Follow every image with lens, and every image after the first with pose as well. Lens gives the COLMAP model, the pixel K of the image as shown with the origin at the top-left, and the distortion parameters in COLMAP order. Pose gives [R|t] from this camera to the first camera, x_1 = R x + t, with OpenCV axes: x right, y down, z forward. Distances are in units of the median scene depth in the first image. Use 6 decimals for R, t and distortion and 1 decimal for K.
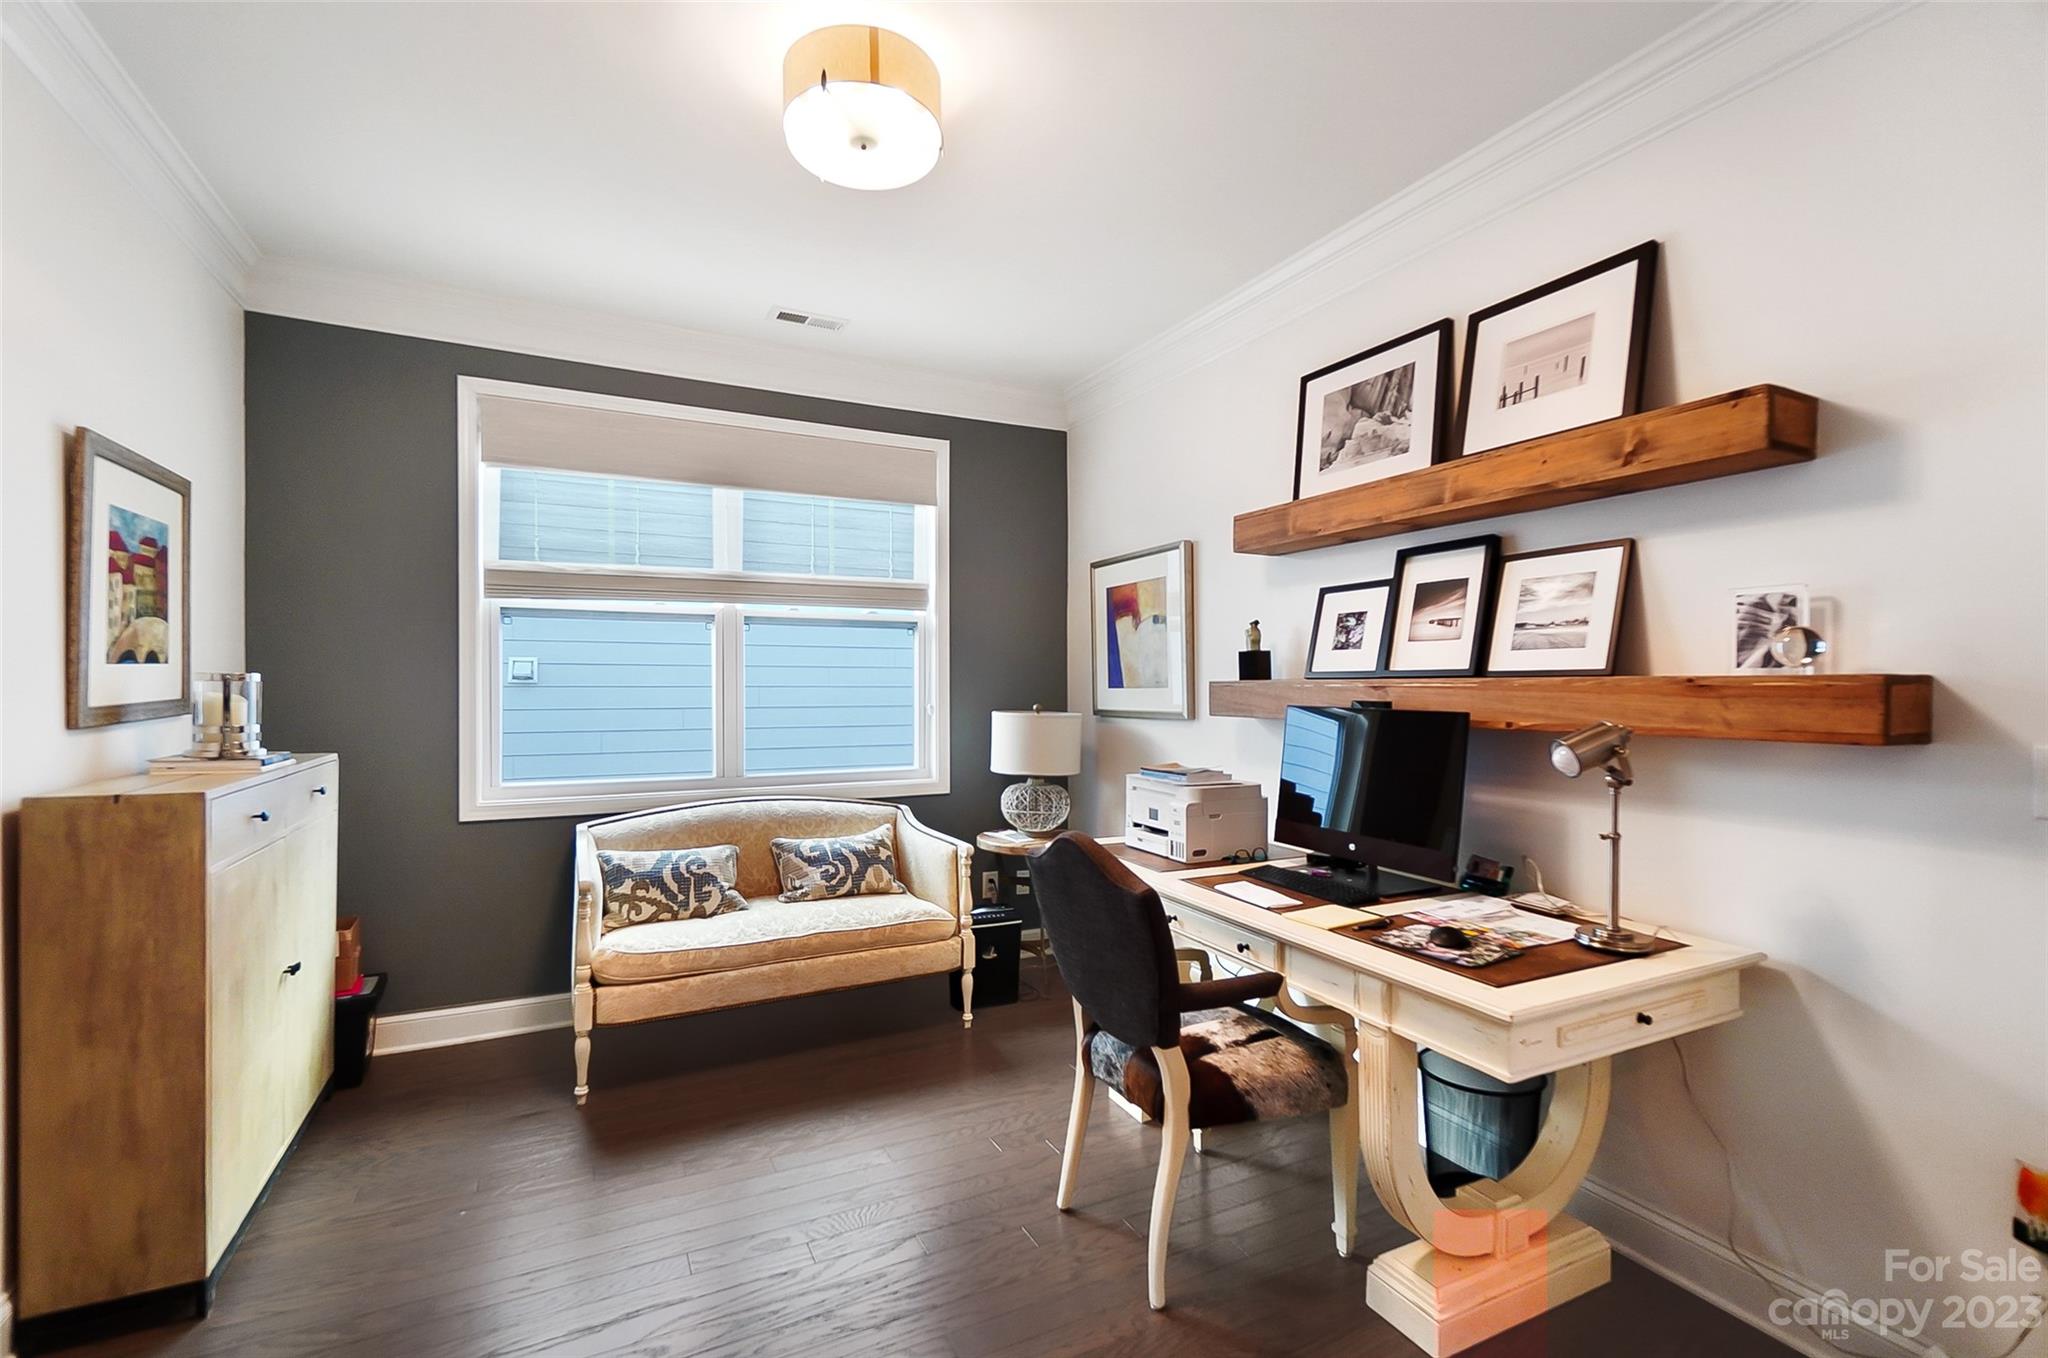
lens RADIAL K [[882.1, 0, 1016.4], [0, 882.1, 693.9], [0, 0, 1]] dist [-0.004794, -0.001772]
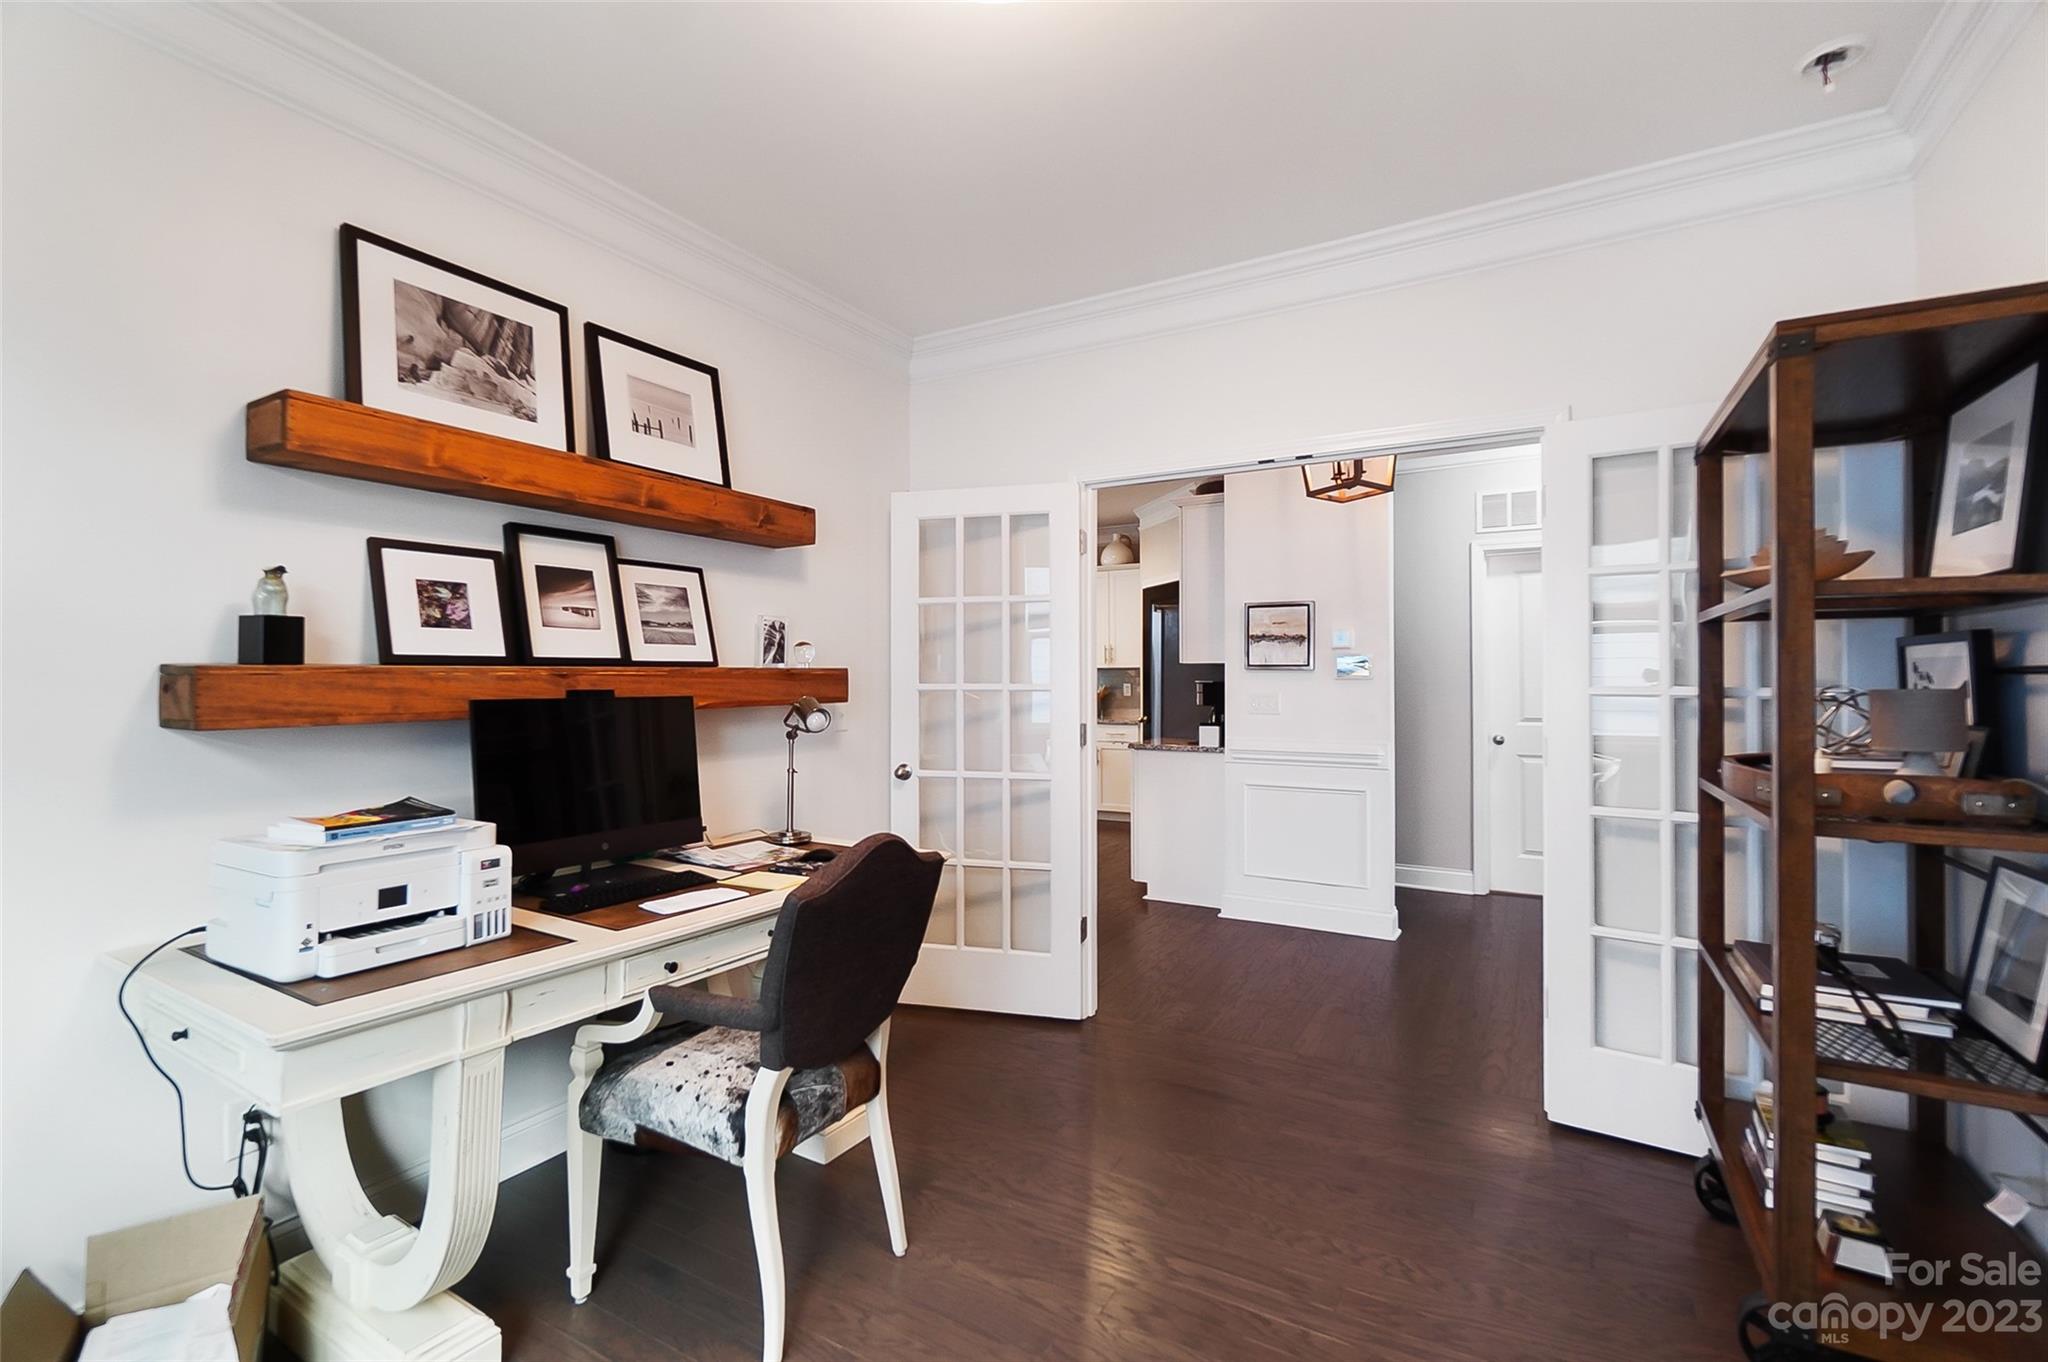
lens RADIAL K [[882.1, 0, 1016.1], [0, 882.1, 667.9], [0, 0, 1]] dist [-0.004794, -0.001772]
pose [[-0.530554, 0.005573, 0.847633, -0.599495], [0.007881, 0.999968, -0.001642, -0.009685], [-0.847615, 0.005809, -0.530581, 1.045739]]
